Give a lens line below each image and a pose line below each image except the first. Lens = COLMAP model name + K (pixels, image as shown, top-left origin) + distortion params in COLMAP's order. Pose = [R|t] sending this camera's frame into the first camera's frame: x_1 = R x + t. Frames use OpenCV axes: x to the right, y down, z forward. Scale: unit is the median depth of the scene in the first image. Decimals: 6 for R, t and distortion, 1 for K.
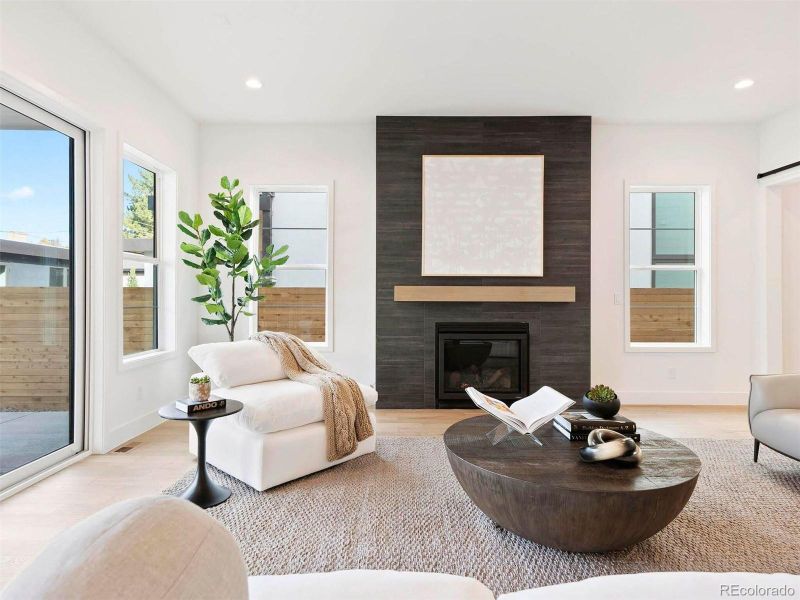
lens RADIAL K [[461.0, 0, 400.8], [0, 461.0, 293.9], [0, 0, 1]] dist [0.016222, -0.000364]
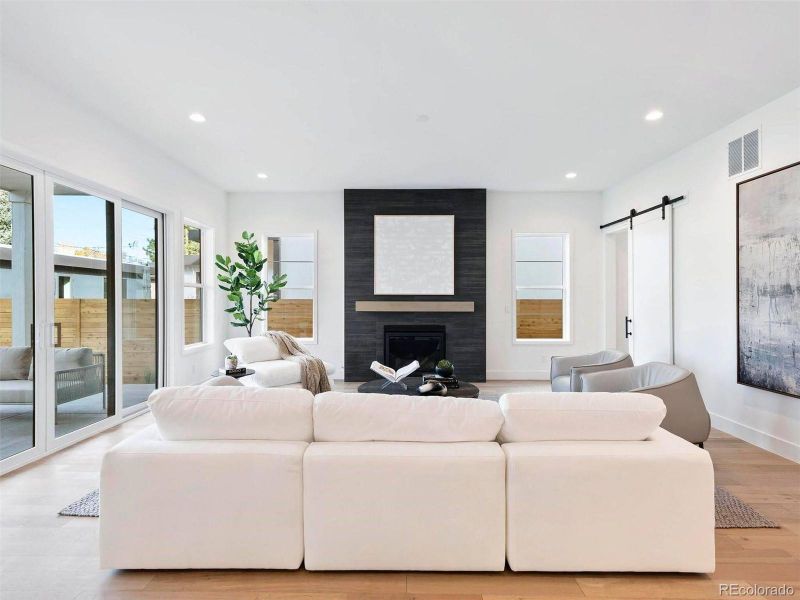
lens RADIAL K [[412.9, 0, 397.3], [0, 412.9, 299.7], [0, 0, 1]] dist [0.008273, -0.001087]
pose [[0.999897, -0.000986, -0.014288, 0.141152], [0.001091, 0.999973, 0.007304, -0.031634], [0.014280, -0.007319, 0.999871, -0.360402]]
